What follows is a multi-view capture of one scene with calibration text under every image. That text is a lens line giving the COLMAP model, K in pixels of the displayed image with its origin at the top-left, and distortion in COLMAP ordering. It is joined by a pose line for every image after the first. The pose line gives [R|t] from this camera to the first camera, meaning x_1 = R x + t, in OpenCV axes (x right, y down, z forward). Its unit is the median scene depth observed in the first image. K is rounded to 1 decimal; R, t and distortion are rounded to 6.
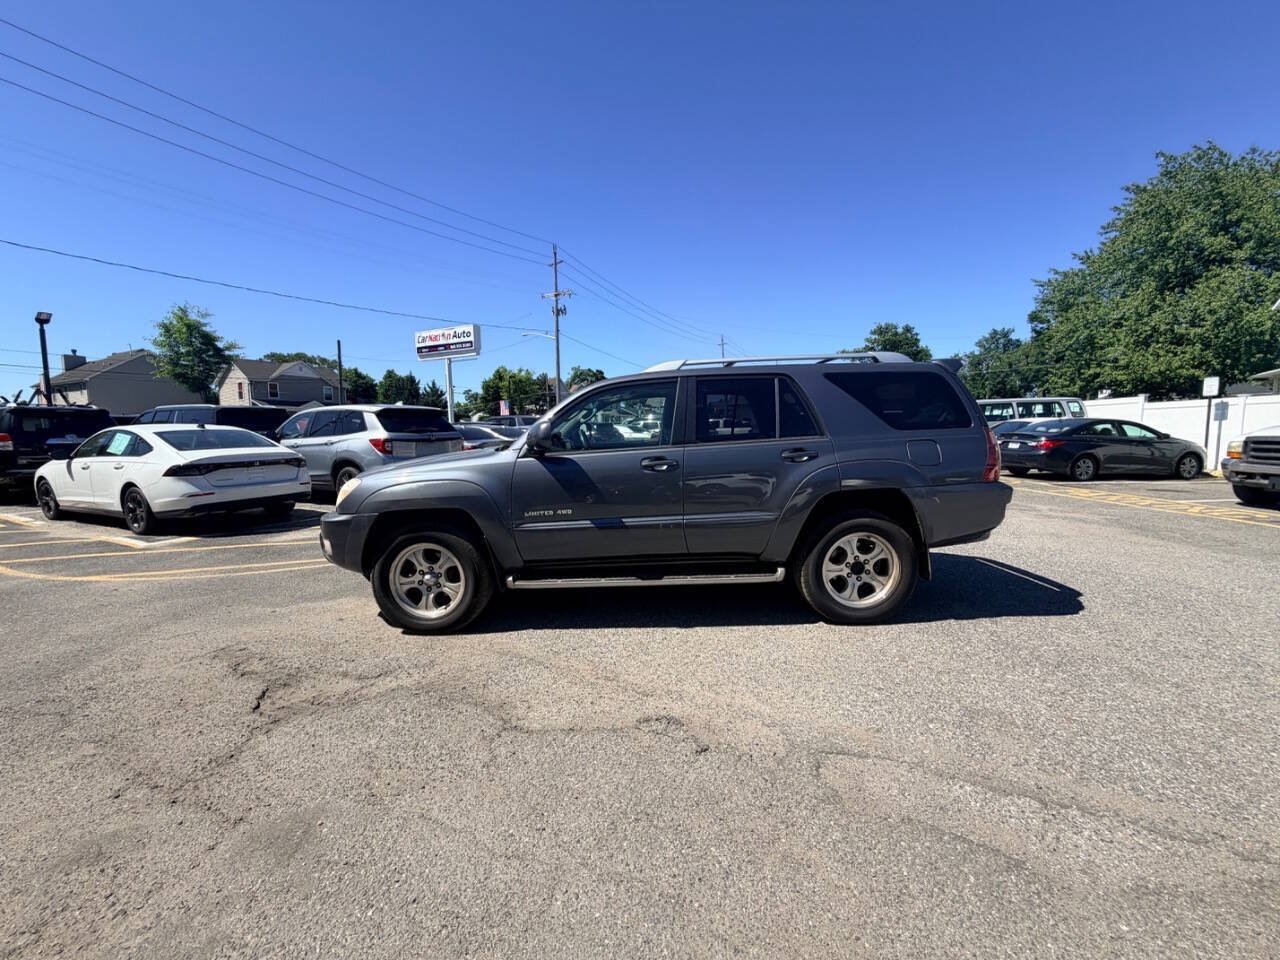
lens RADIAL K [[508.1, 0, 638.9], [0, 508.1, 477.6], [0, 0, 1]] dist [-0.000236, 0.000062]
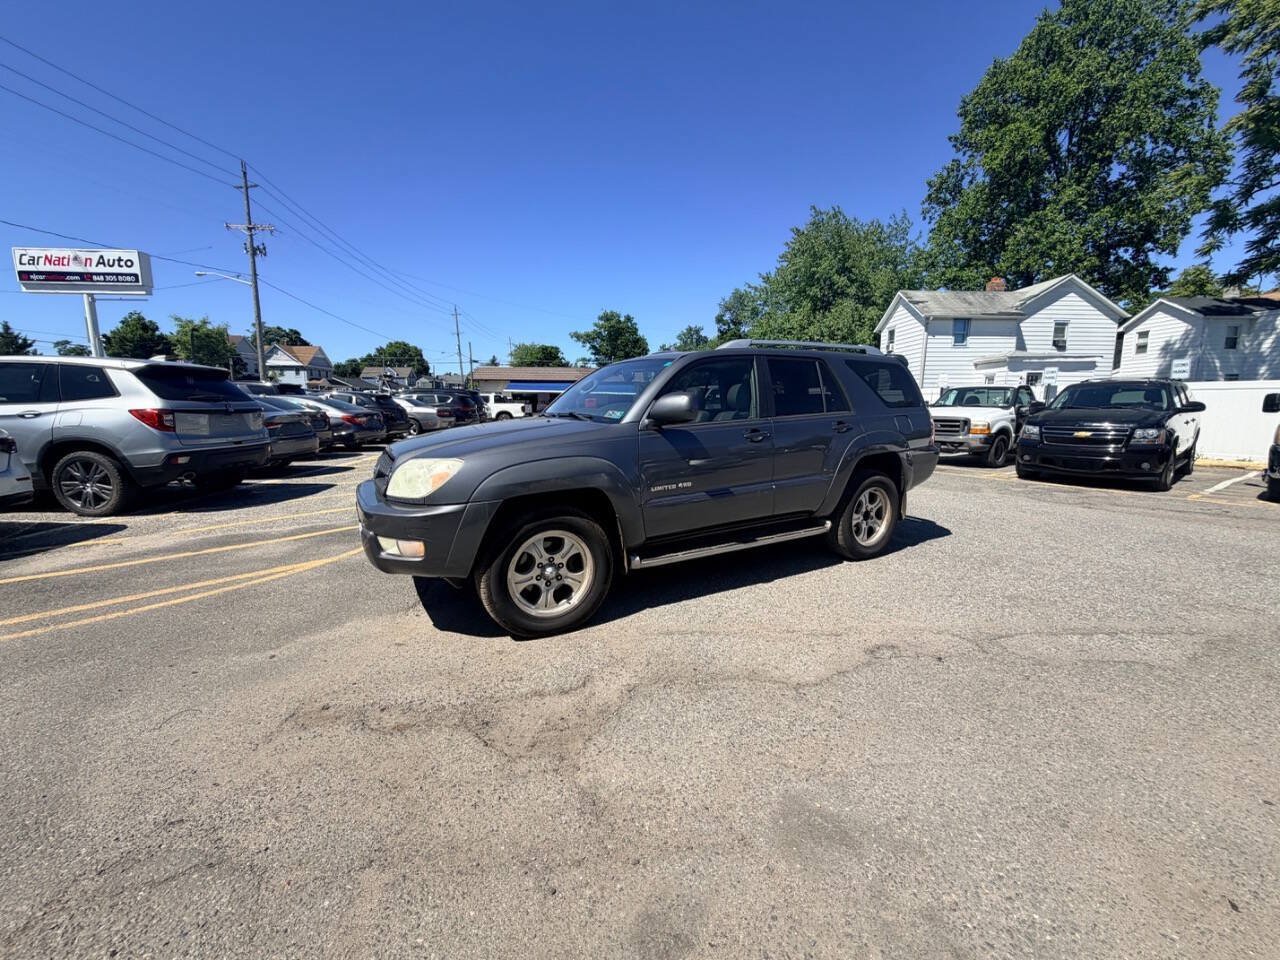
lens RADIAL K [[508.1, 0, 638.9], [0, 508.1, 475.5], [0, 0, 1]] dist [-0.000236, 0.000062]
pose [[0.866550, -0.049516, 0.496627, -0.326255], [0.029066, 0.998384, 0.048828, -0.000925], [-0.498243, -0.027877, 0.866589, 0.083308]]
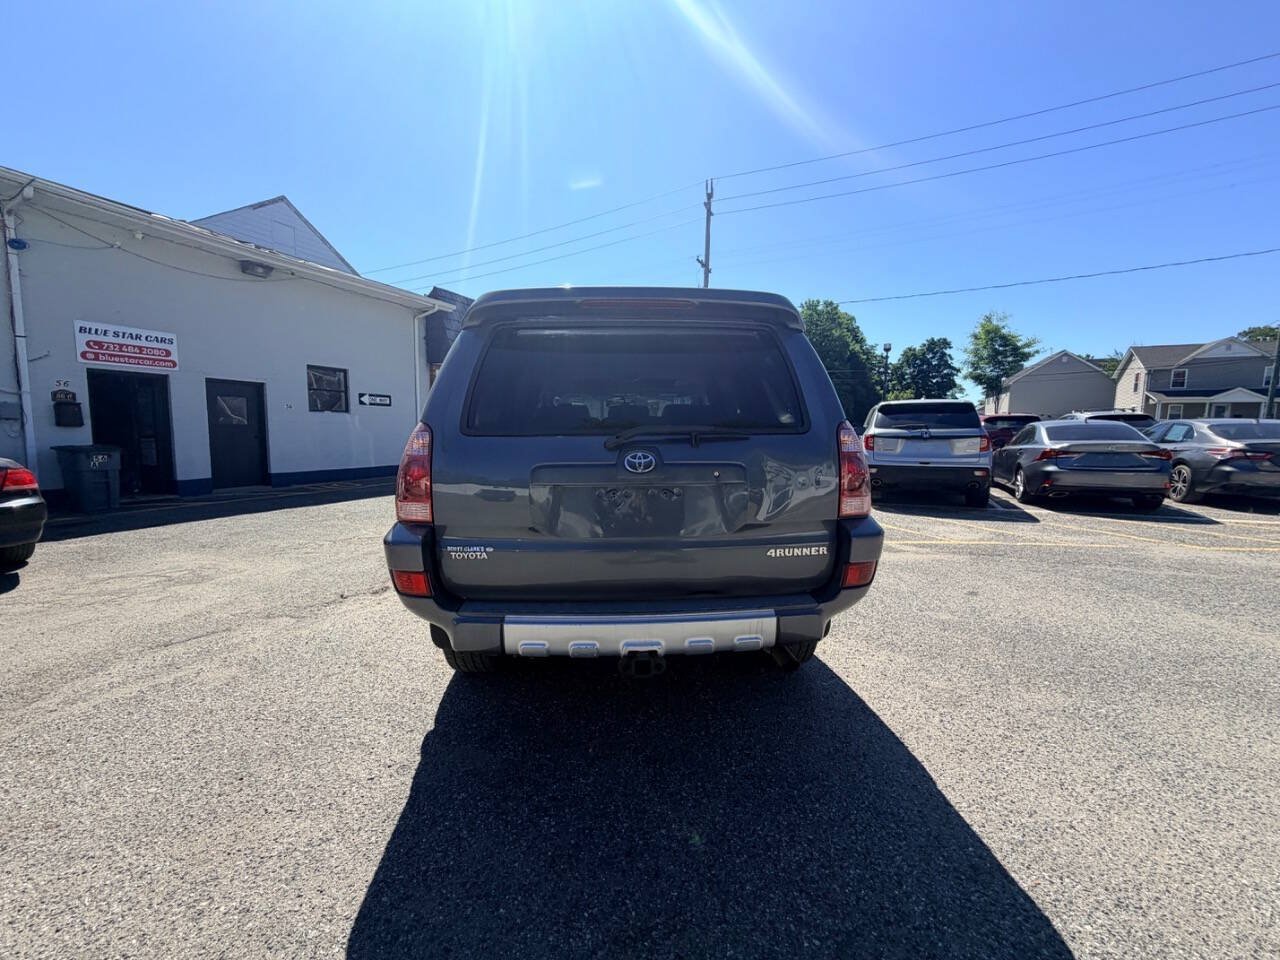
lens RADIAL K [[508.1, 0, 638.6], [0, 508.1, 477.8], [0, 0, 1]] dist [-0.000236, 0.000062]
pose [[0.045955, 0.104285, -0.993485, 0.577627], [-0.096025, 0.990392, 0.099518, -0.054788], [0.994318, 0.090826, 0.055527, 0.562074]]
